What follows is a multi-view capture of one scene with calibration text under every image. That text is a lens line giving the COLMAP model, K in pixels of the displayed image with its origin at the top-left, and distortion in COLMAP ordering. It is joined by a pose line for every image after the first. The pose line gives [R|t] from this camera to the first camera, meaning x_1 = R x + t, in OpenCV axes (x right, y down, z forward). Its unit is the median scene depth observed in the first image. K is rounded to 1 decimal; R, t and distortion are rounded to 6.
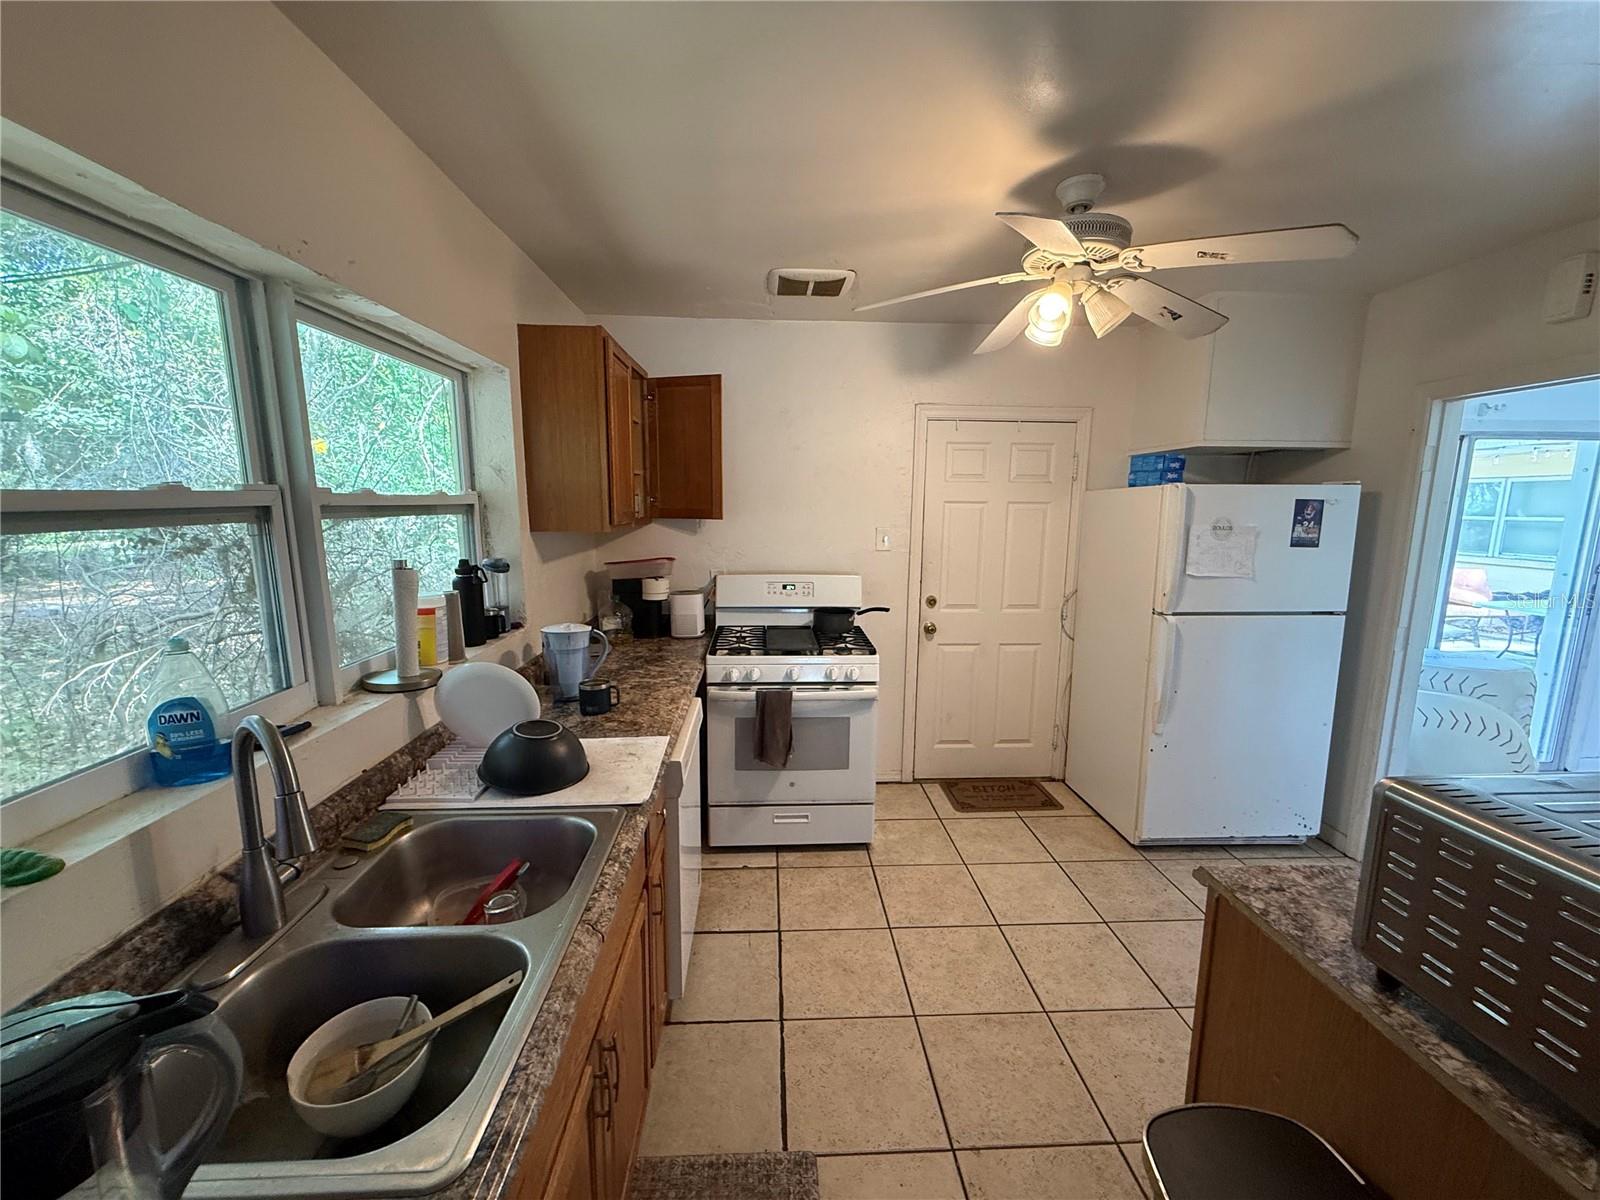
lens RADIAL K [[635.2, 0, 795.2], [0, 635.2, 603.4], [0, 0, 1]] dist [-0.000993, 0.000128]
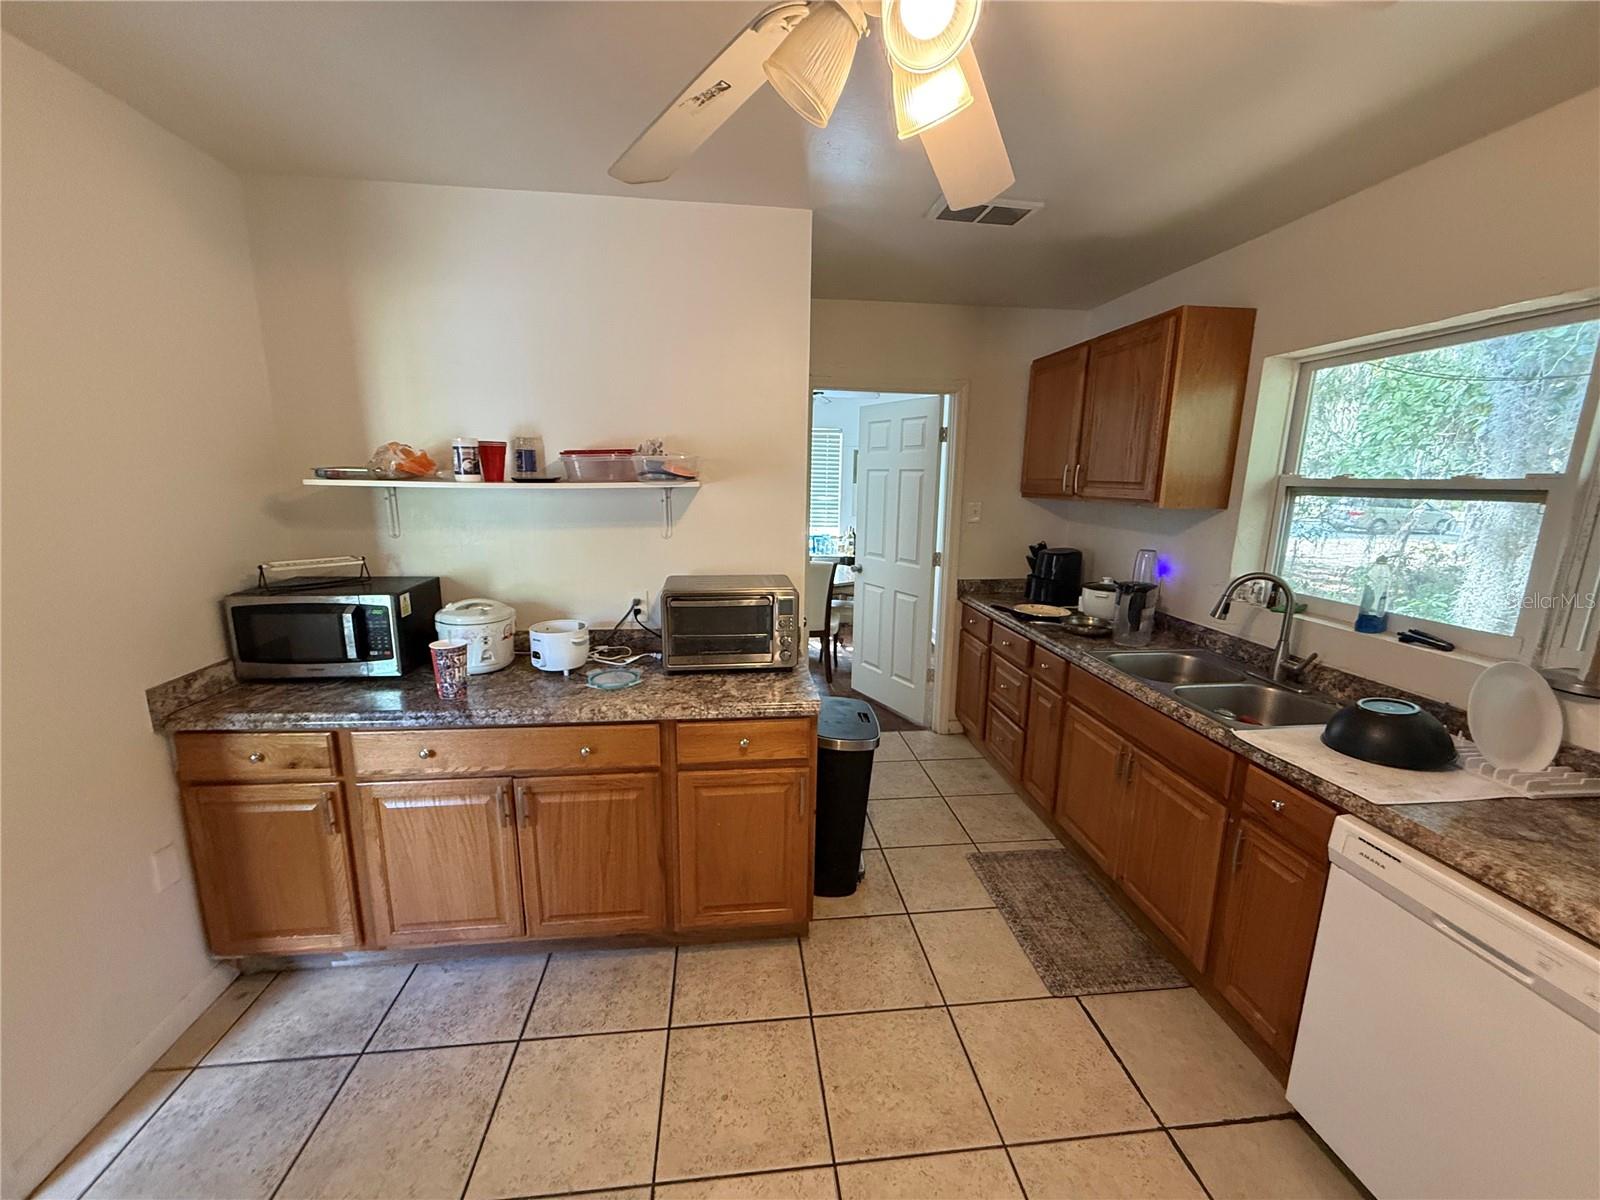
lens RADIAL K [[635.2, 0, 798.4], [0, 635.2, 601.7], [0, 0, 1]] dist [-0.000993, 0.000128]
pose [[-0.997056, -0.006125, -0.076434, 0.437383], [-0.032654, 0.935817, 0.350971, -0.202847], [0.069378, 0.352433, -0.933262, 1.279172]]
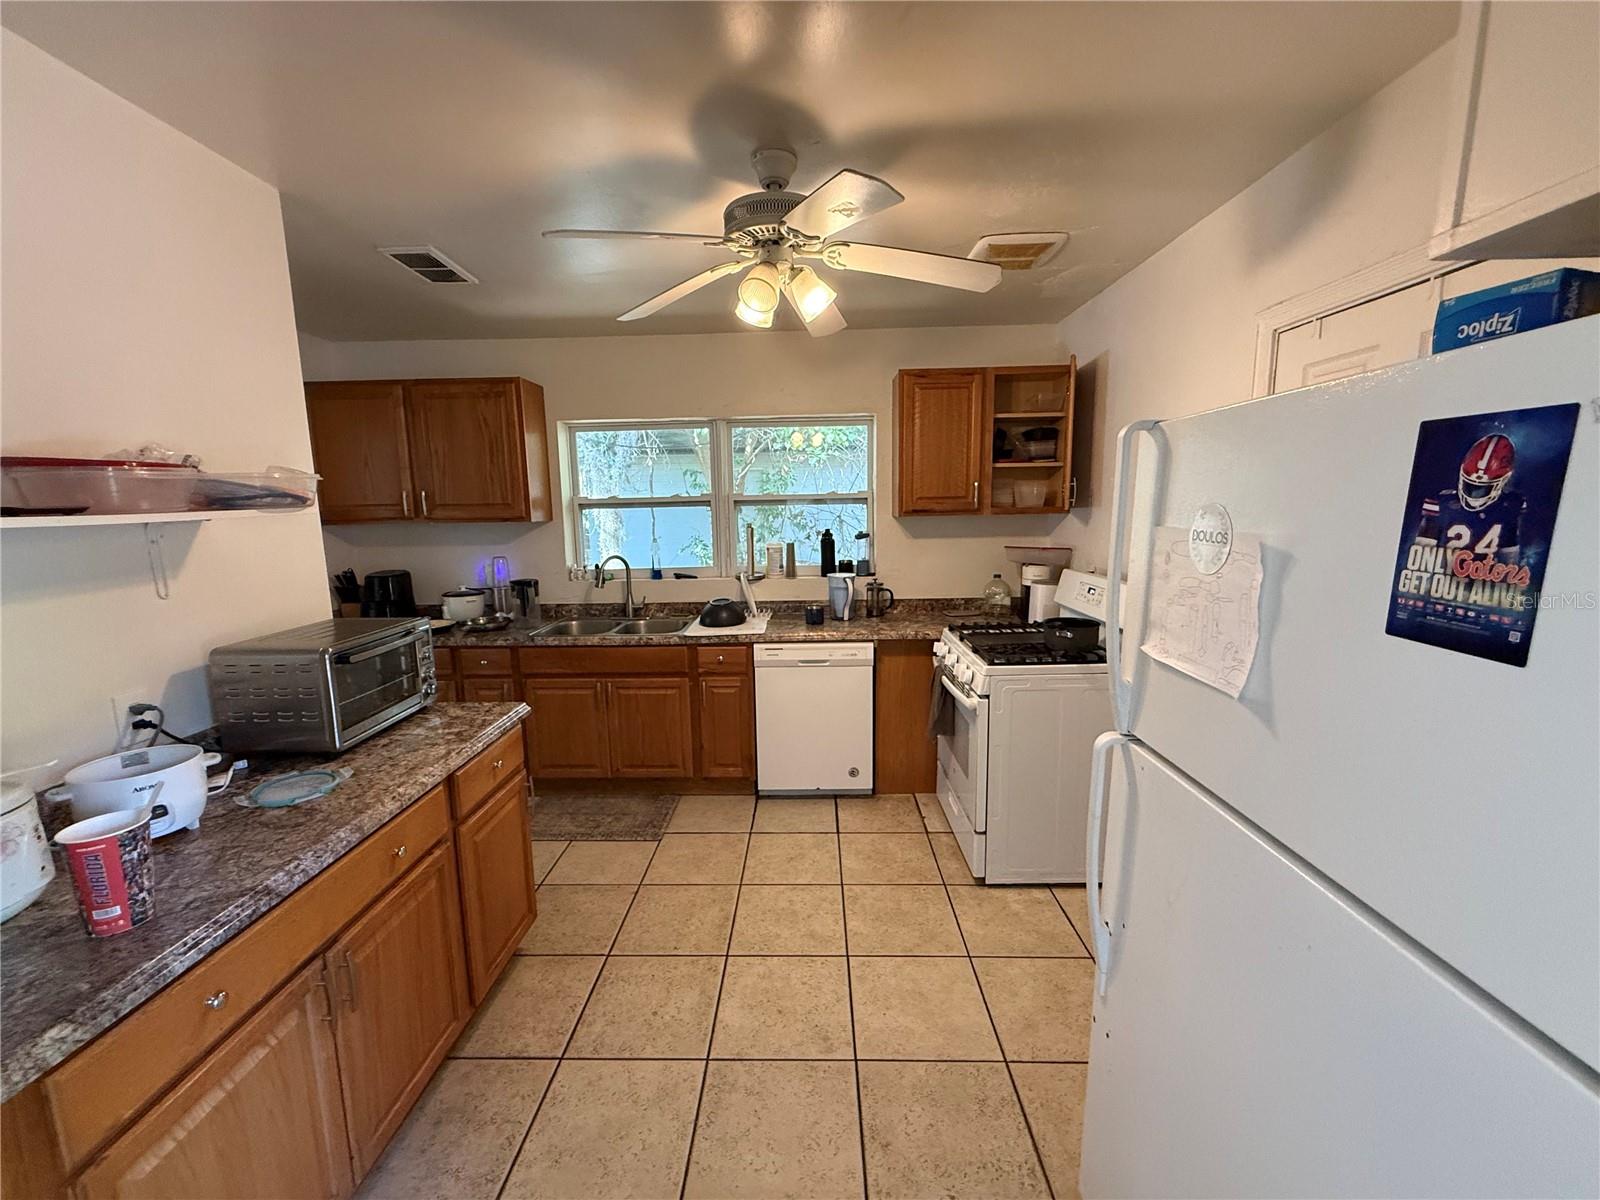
lens RADIAL K [[635.2, 0, 802.5], [0, 635.2, 603.4], [0, 0, 1]] dist [-0.000993, 0.000128]
pose [[-0.058492, 0.149512, -0.987028, 1.210116], [-0.143754, 0.977155, 0.156535, -0.124560], [0.987883, 0.151045, -0.035663, 0.944329]]
